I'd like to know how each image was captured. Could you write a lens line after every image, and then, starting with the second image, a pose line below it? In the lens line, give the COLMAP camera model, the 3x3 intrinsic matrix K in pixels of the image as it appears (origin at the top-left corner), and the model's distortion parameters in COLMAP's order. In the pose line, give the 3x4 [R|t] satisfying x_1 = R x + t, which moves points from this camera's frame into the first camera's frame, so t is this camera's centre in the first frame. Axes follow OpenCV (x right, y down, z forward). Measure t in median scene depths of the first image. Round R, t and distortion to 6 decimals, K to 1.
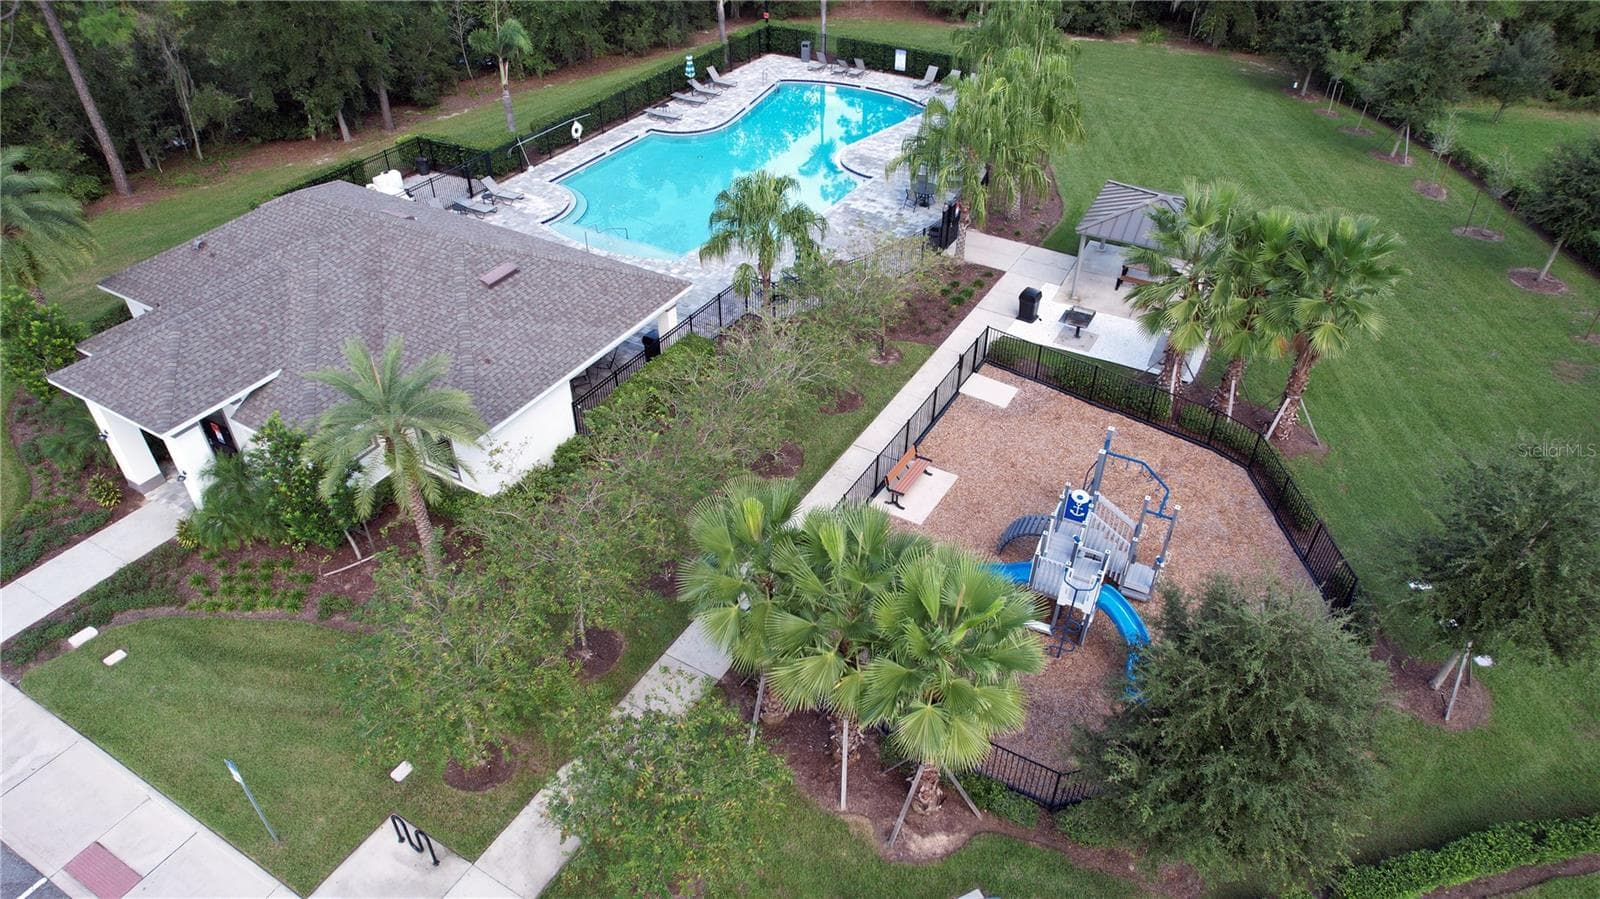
lens RADIAL K [[990.1, 0, 804.3], [0, 990.1, 450.0], [0, 0, 1]] dist [-0.018219, 0.017131]
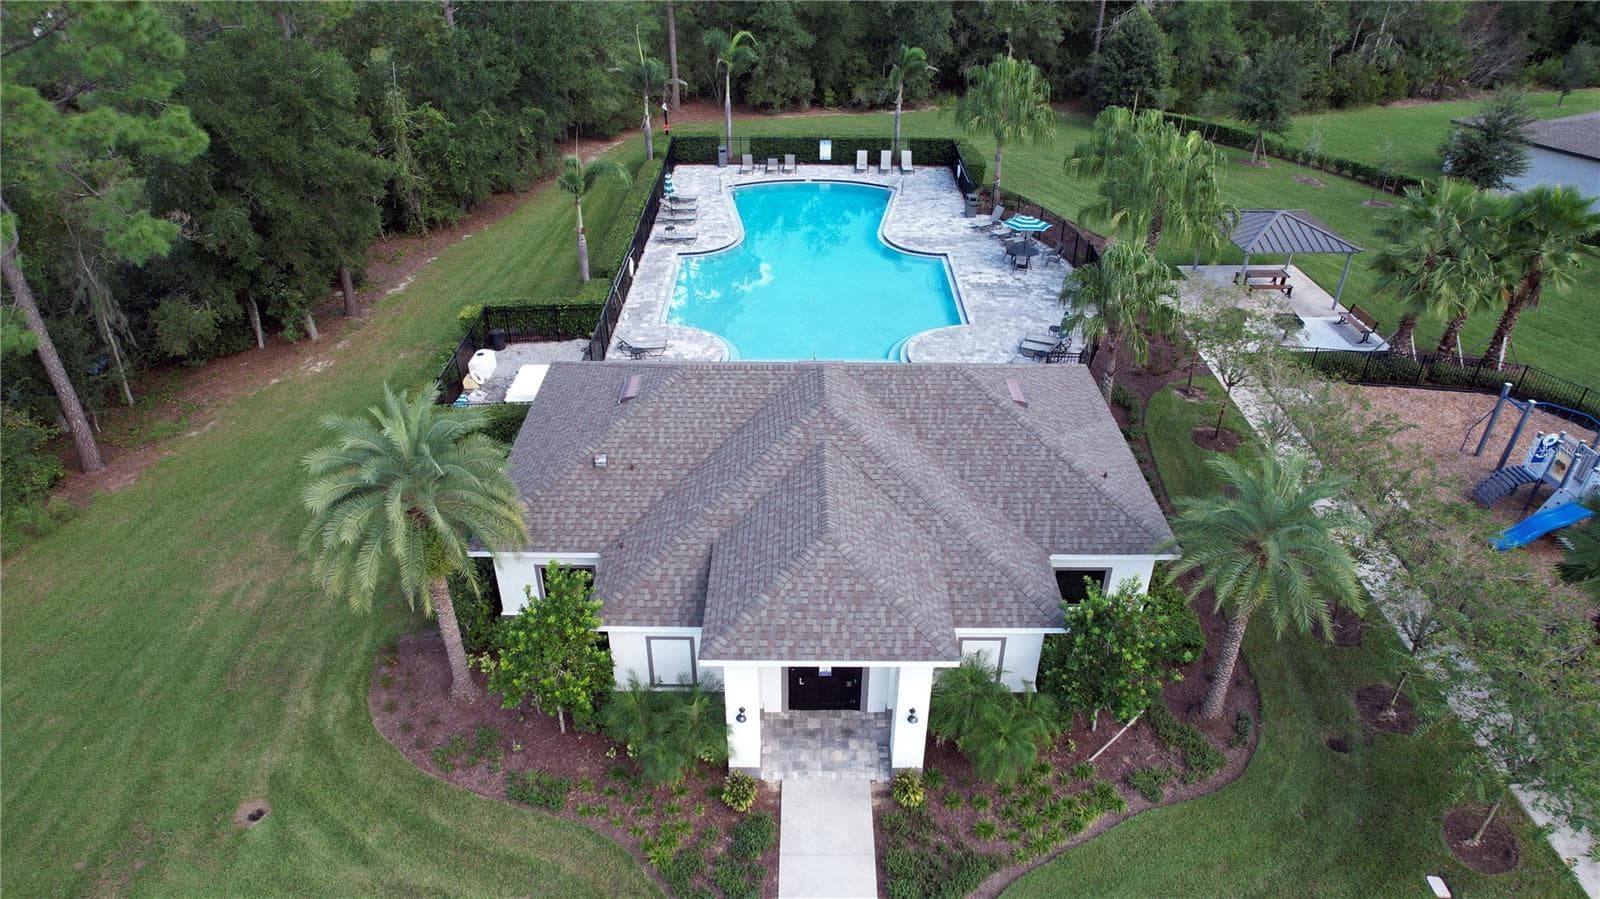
lens RADIAL K [[990.1, 0, 798.7], [0, 990.1, 454.7], [0, 0, 1]] dist [-0.018219, 0.017131]
pose [[0.870688, -0.267542, 0.412703, -0.464010], [0.301679, 0.953230, -0.018510, -0.087326], [-0.388448, 0.140620, 0.910678, 0.126697]]
